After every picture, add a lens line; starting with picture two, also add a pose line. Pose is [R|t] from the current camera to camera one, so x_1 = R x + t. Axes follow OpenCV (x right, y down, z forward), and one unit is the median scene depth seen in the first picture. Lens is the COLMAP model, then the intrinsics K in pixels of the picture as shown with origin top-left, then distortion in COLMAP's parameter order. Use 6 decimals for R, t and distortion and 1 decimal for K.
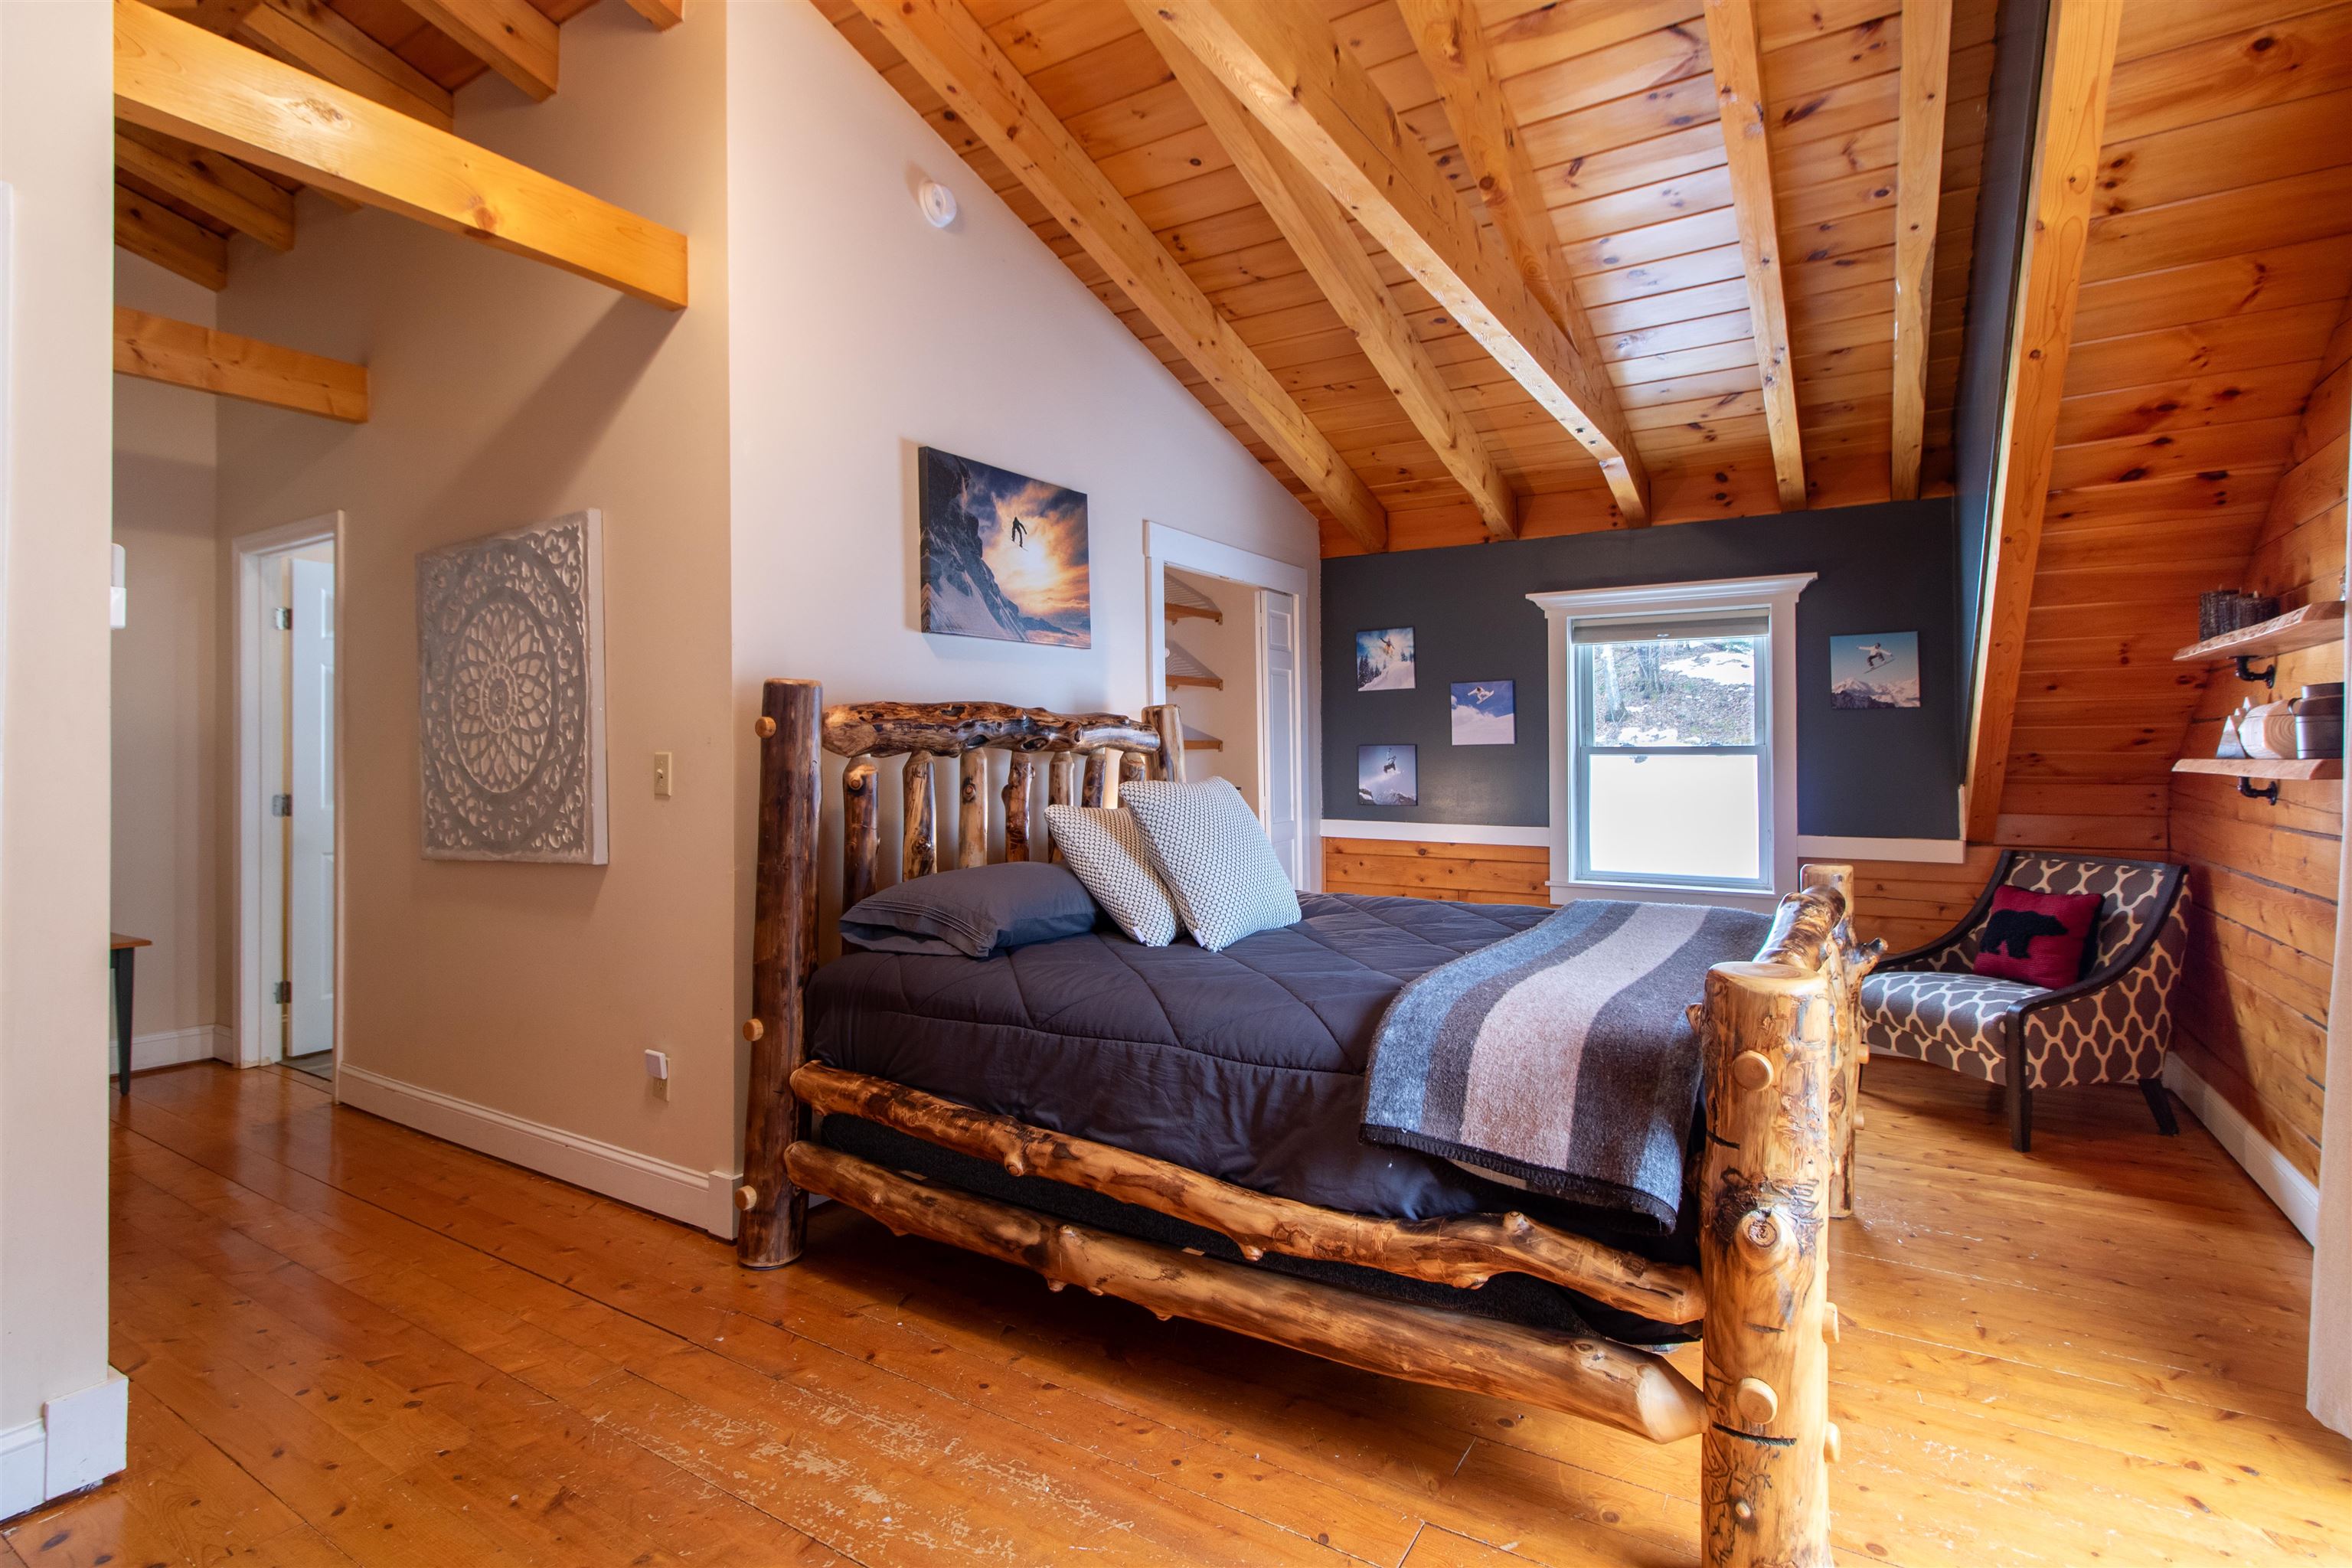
lens RADIAL K [[1120.2, 0, 1179.0], [0, 1120.2, 765.3], [0, 0, 1]] dist [-0.001097, -0.000155]
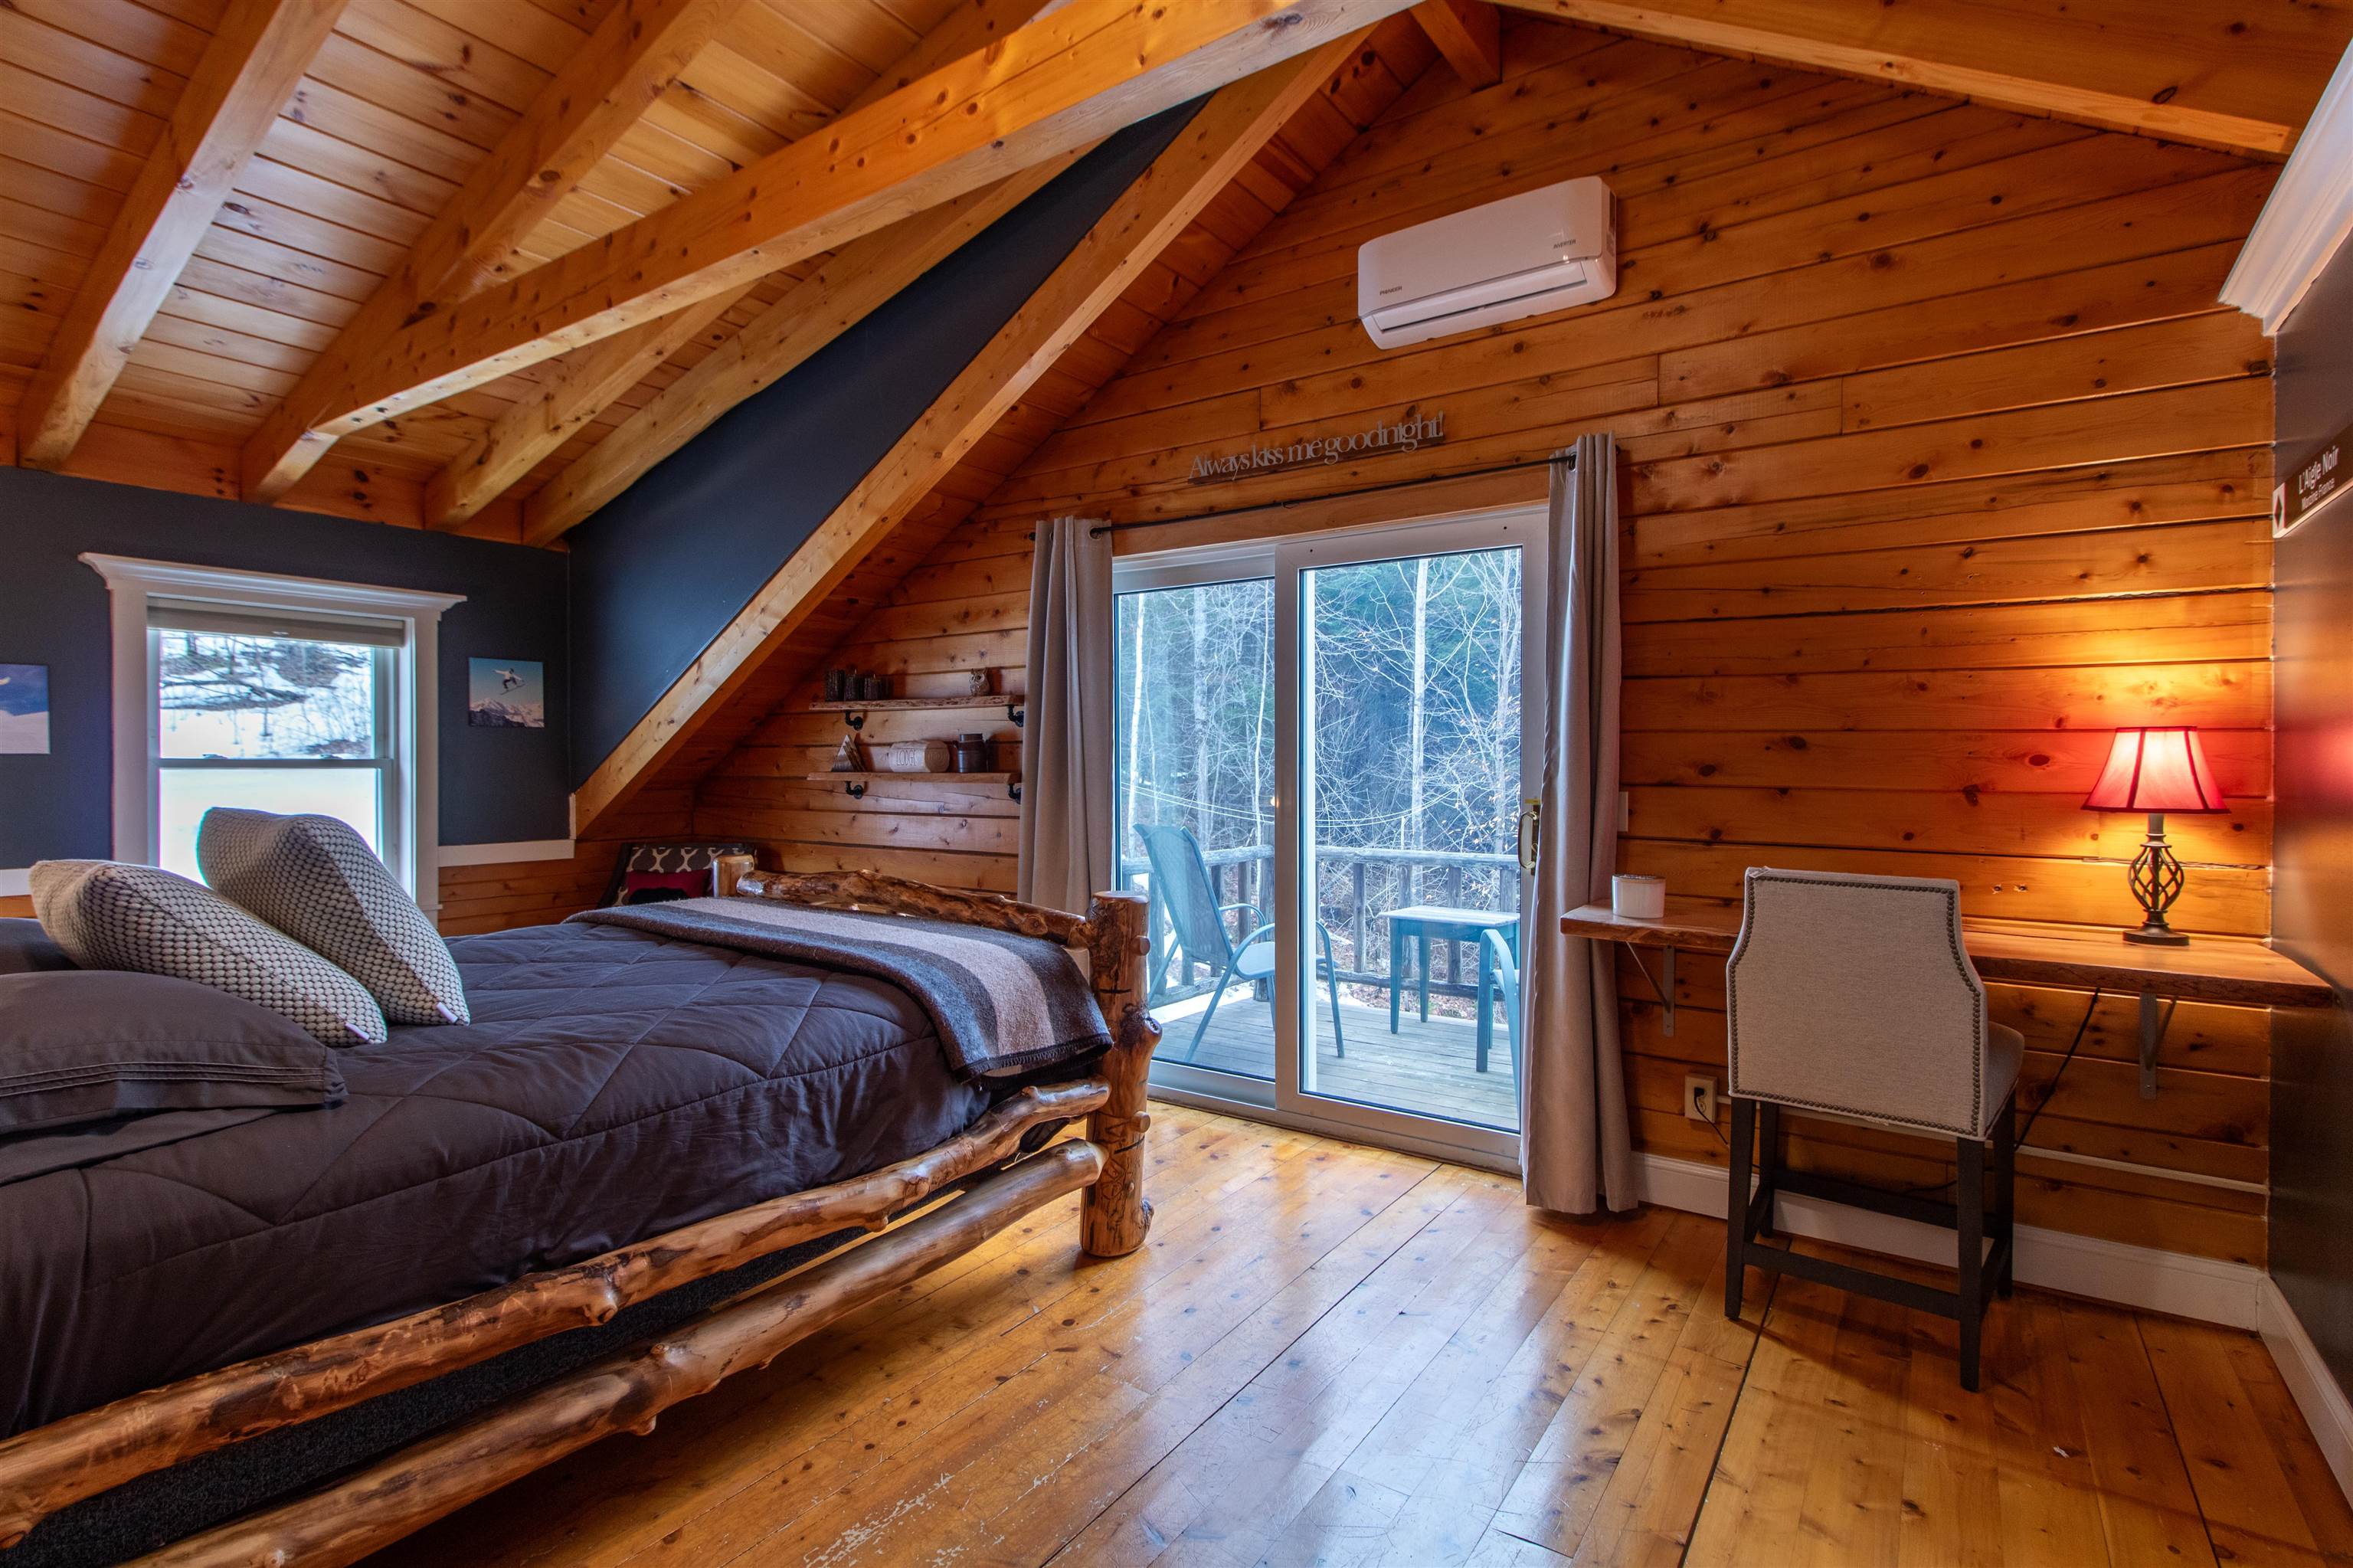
lens RADIAL K [[1104.6, 0, 1168.6], [0, 1104.6, 776.6], [0, 0, 1]] dist [-0.000076, 0.001743]
pose [[0.066342, -0.010698, 0.997740, -0.725829], [0.005722, 0.999930, 0.010341, -0.015270], [-0.997781, 0.005023, 0.066398, 0.458475]]
